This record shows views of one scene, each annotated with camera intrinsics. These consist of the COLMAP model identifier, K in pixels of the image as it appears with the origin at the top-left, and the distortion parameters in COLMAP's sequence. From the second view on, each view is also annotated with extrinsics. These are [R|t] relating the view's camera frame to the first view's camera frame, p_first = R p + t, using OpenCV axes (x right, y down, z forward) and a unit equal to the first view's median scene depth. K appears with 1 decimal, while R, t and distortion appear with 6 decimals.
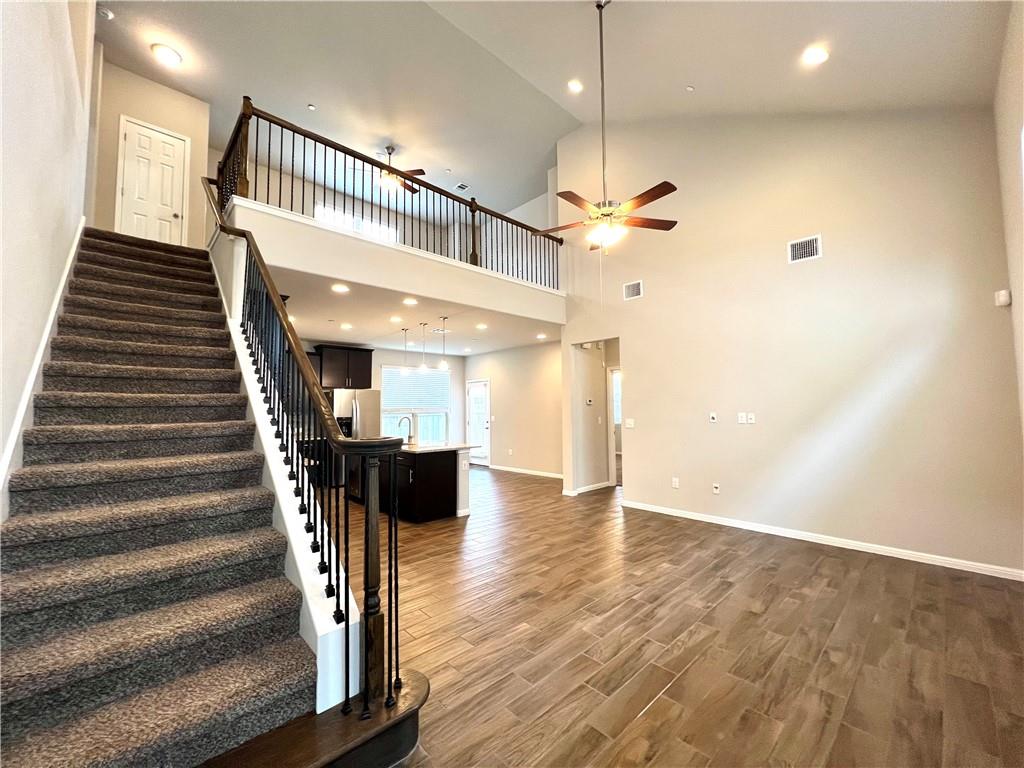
lens RADIAL K [[410.4, 0, 509.0], [0, 410.4, 383.0], [0, 0, 1]] dist [-0.008995, 0.002597]
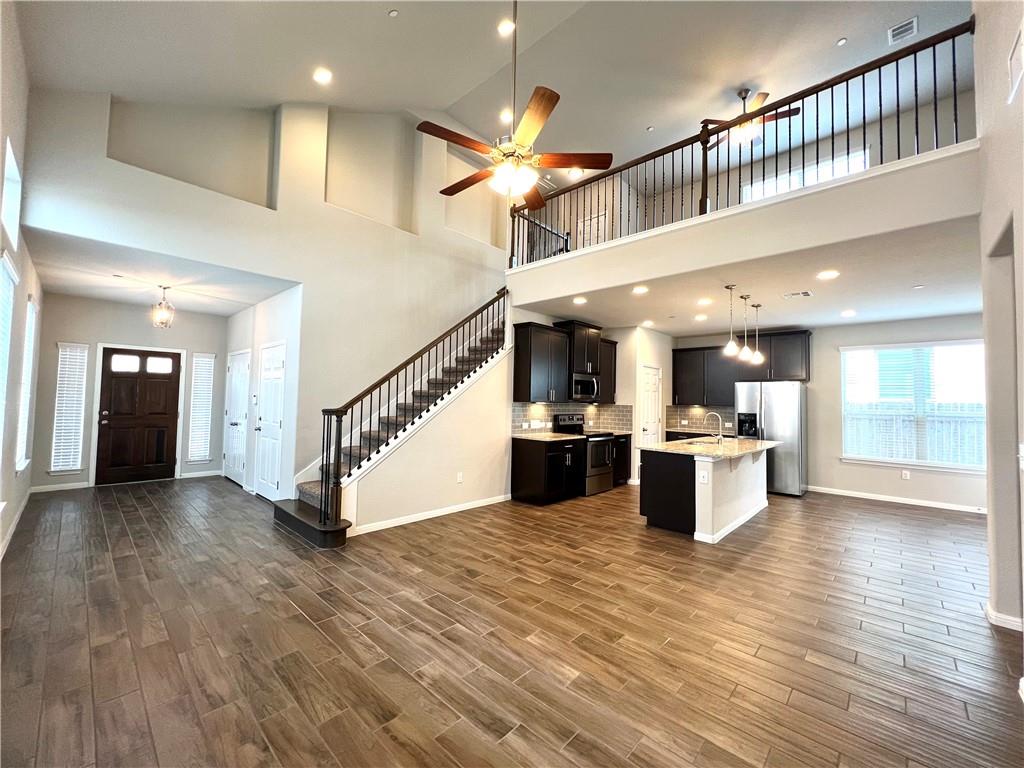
lens RADIAL K [[410.4, 0, 509.0], [0, 410.4, 383.0], [0, 0, 1]] dist [-0.008995, 0.002597]
pose [[0.064961, -0.029852, -0.997441, 0.975374], [0.037022, 0.998936, -0.027485, 0.047070], [0.997201, -0.035142, 0.065997, 0.894610]]
